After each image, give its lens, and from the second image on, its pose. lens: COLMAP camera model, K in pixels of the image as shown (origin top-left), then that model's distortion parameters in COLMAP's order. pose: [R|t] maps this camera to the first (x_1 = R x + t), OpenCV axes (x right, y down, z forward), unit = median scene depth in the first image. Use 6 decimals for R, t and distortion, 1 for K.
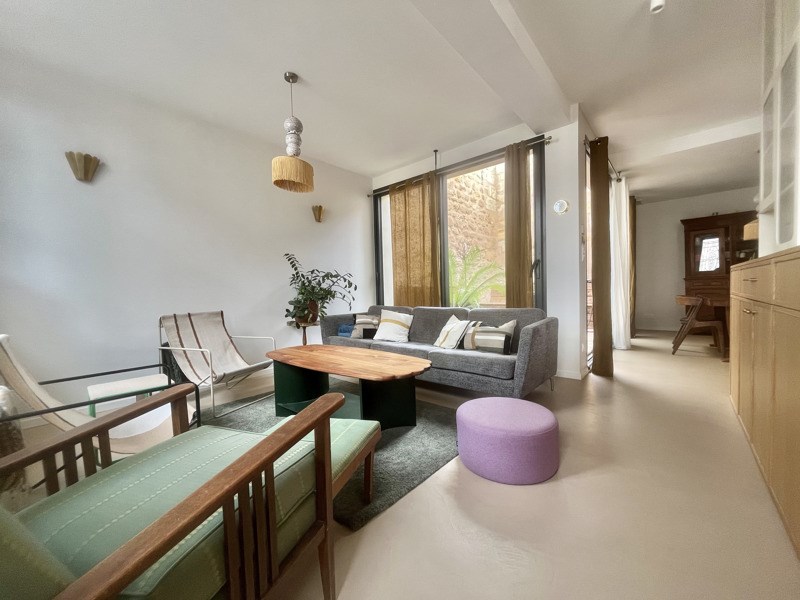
lens RADIAL K [[324.8, 0, 402.9], [0, 324.8, 301.5], [0, 0, 1]] dist [-0.000999, -0.000260]
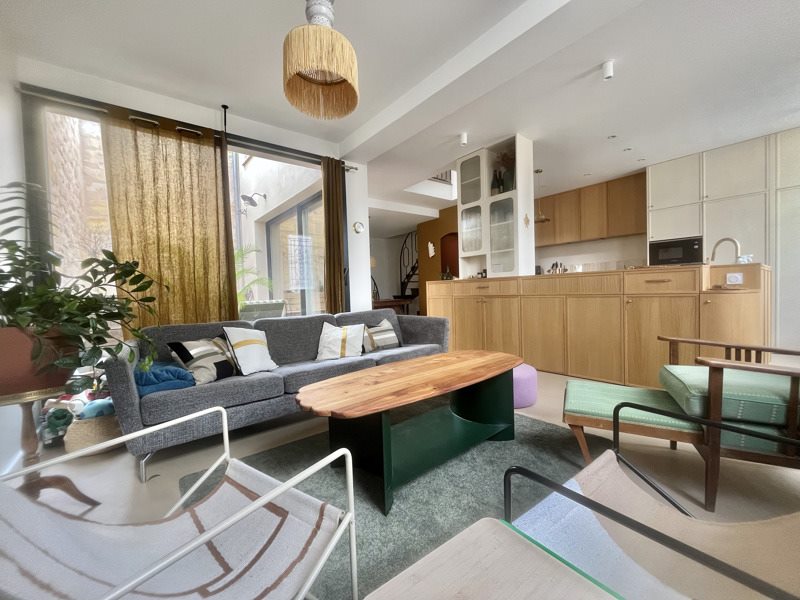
lens RADIAL K [[324.8, 0, 402.9], [0, 324.8, 301.5], [0, 0, 1]] dist [-0.000999, -0.000260]
pose [[0.168051, -0.012571, 0.985698, -0.623588], [0.065121, 0.997876, 0.001624, -0.003275], [-0.983625, 0.063917, 0.168513, 0.576592]]
